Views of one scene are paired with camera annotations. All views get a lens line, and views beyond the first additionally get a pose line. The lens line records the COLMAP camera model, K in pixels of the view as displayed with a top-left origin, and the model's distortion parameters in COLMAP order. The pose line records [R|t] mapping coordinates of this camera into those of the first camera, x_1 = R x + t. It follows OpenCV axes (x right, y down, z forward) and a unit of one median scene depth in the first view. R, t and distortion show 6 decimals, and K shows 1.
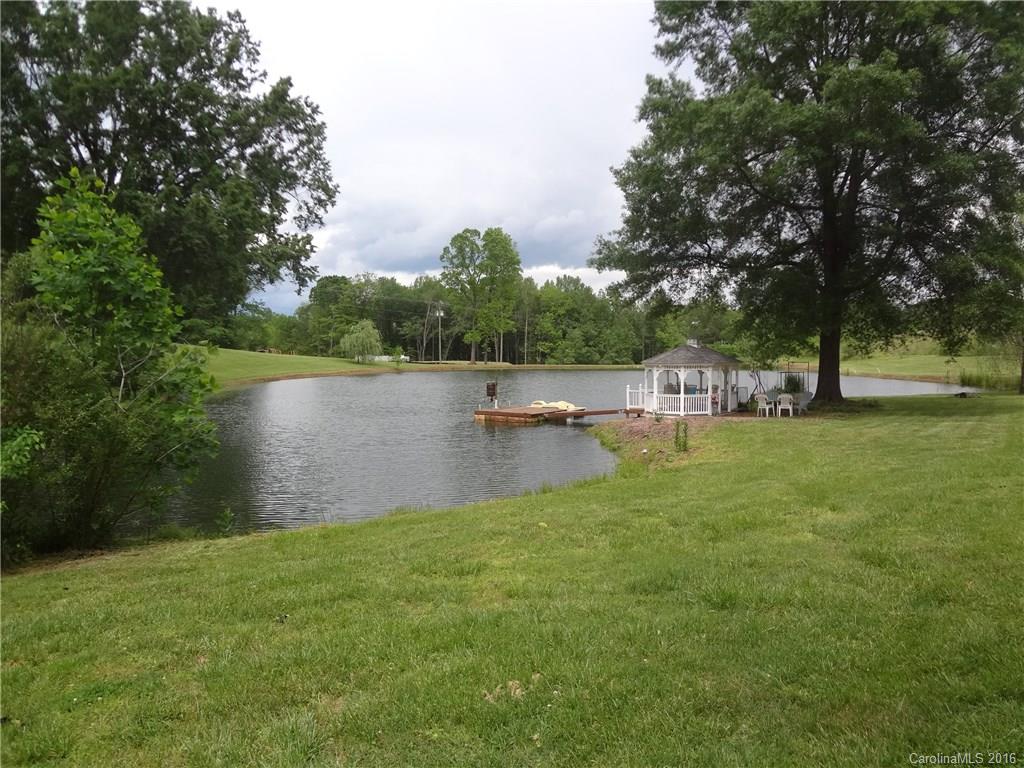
lens RADIAL K [[760.6, 0, 509.9], [0, 760.6, 390.0], [0, 0, 1]] dist [-0.051936, 0.001334]
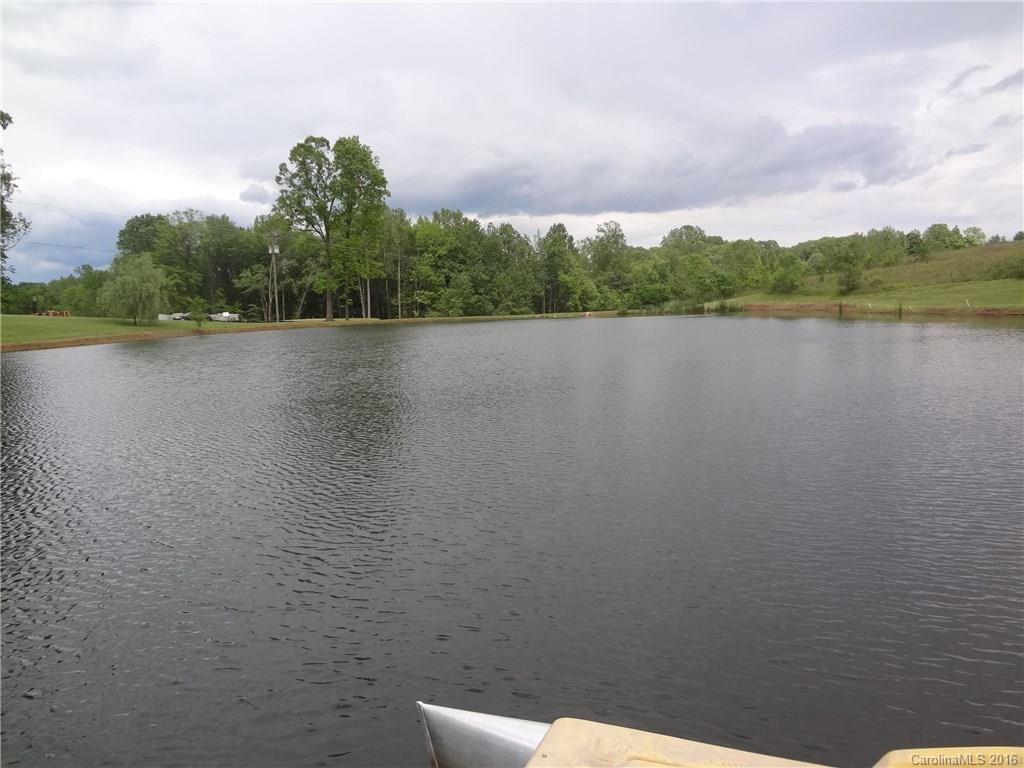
lens RADIAL K [[760.6, 0, 508.3], [0, 760.6, 388.3], [0, 0, 1]] dist [-0.051936, 0.001334]
pose [[0.986525, -0.048831, 0.156151, 0.005772], [0.040351, 0.997557, 0.057028, -0.003767], [-0.158554, -0.049959, 0.986086, 0.233608]]
